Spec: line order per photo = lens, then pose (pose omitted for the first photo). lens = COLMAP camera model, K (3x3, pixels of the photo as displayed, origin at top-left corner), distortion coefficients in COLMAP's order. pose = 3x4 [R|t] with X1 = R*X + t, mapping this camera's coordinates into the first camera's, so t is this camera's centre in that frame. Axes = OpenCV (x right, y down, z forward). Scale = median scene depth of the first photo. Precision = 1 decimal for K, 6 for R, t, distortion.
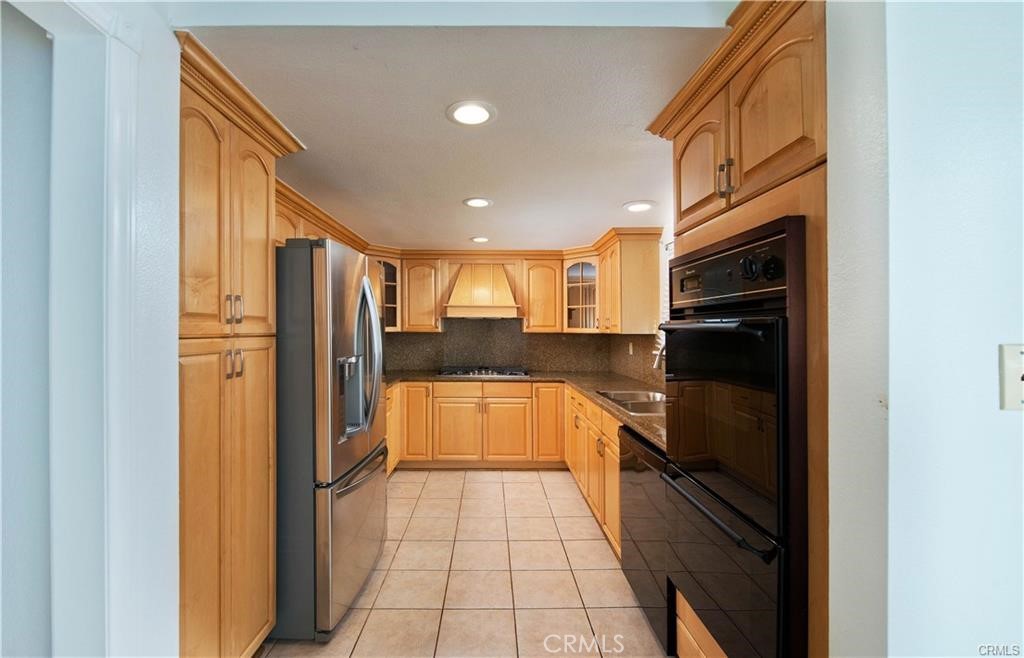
lens RADIAL K [[411.1, 0, 496.4], [0, 411.1, 326.5], [0, 0, 1]] dist [0.000589, 0.000195]
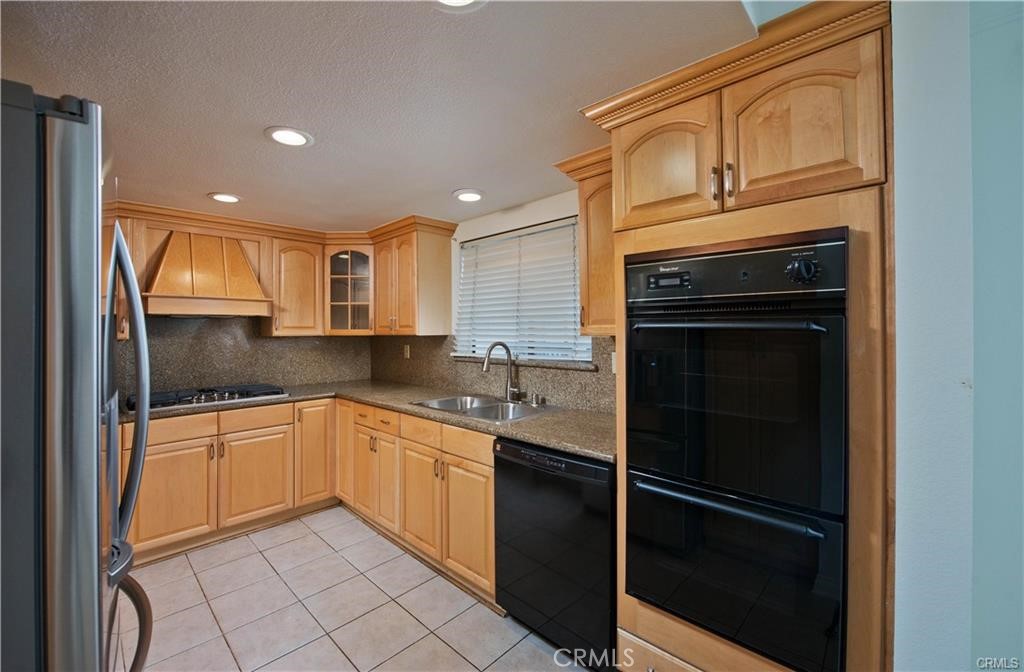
lens RADIAL K [[416.7, 0, 481.6], [0, 416.7, 322.6], [0, 0, 1]] dist [-0.011518, -0.000025]
pose [[0.722348, 0.001462, 0.691528, -0.188695], [0.006739, 0.999935, -0.009153, -0.000595], [-0.691497, 0.011272, 0.722292, 0.213346]]
